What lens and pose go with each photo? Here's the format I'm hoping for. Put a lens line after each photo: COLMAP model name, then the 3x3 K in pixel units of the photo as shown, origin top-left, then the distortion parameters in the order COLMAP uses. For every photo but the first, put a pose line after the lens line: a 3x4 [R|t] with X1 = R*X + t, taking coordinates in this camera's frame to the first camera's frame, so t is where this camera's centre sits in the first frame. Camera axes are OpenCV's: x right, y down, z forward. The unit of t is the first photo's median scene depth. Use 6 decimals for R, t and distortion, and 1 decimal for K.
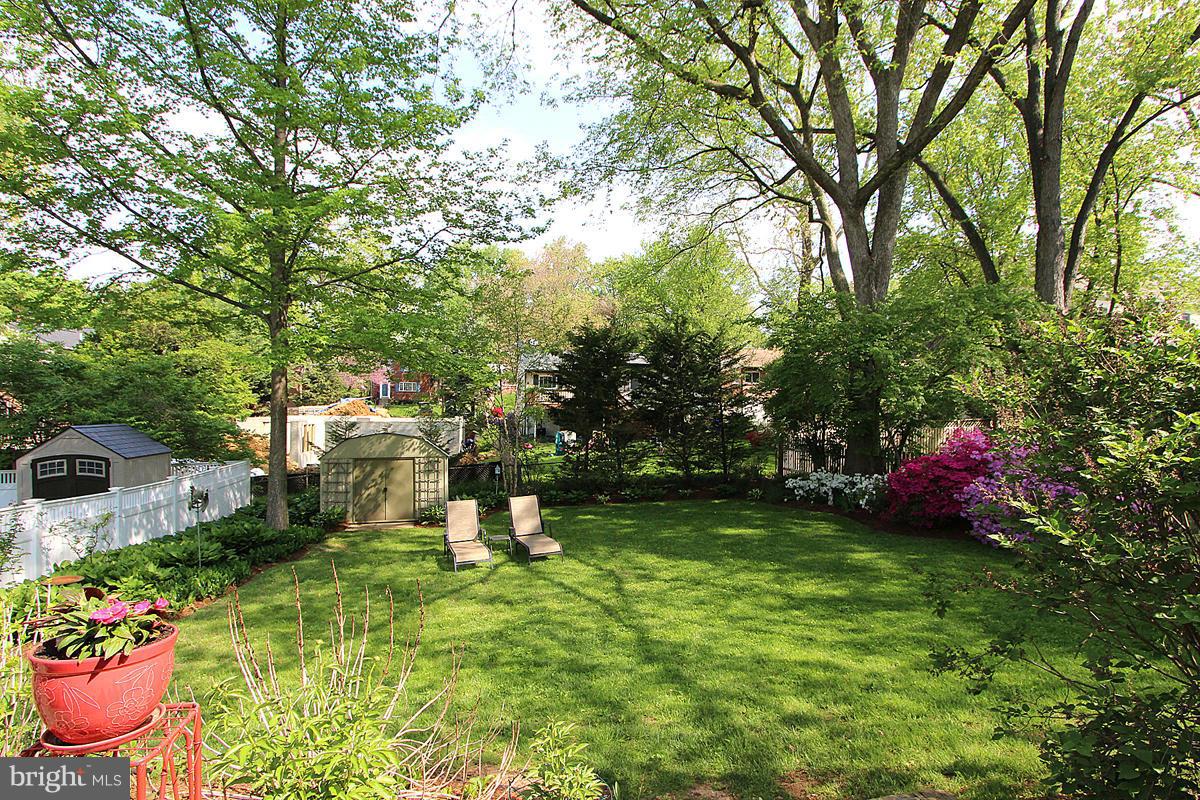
lens RADIAL K [[597.8, 0, 600.0], [0, 597.8, 400.0], [0, 0, 1]] dist [-0.000710, 0.000492]
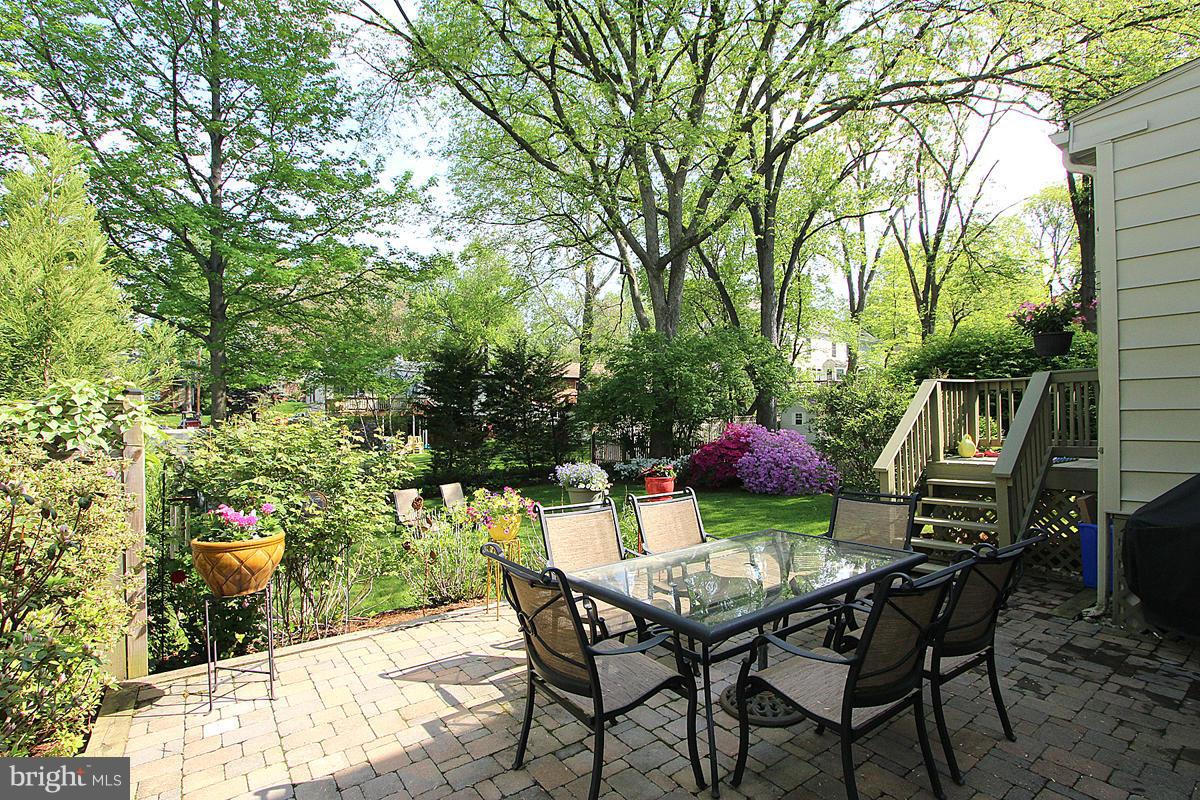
lens RADIAL K [[567.9, 0, 600.0], [0, 567.9, 400.0], [0, 0, 1]] dist [-0.018504, 0.000492]
pose [[0.926845, -0.007363, 0.375372, -0.187123], [0.010908, 0.999914, -0.007320, -0.004975], [-0.375286, 0.010879, 0.926845, -0.171857]]
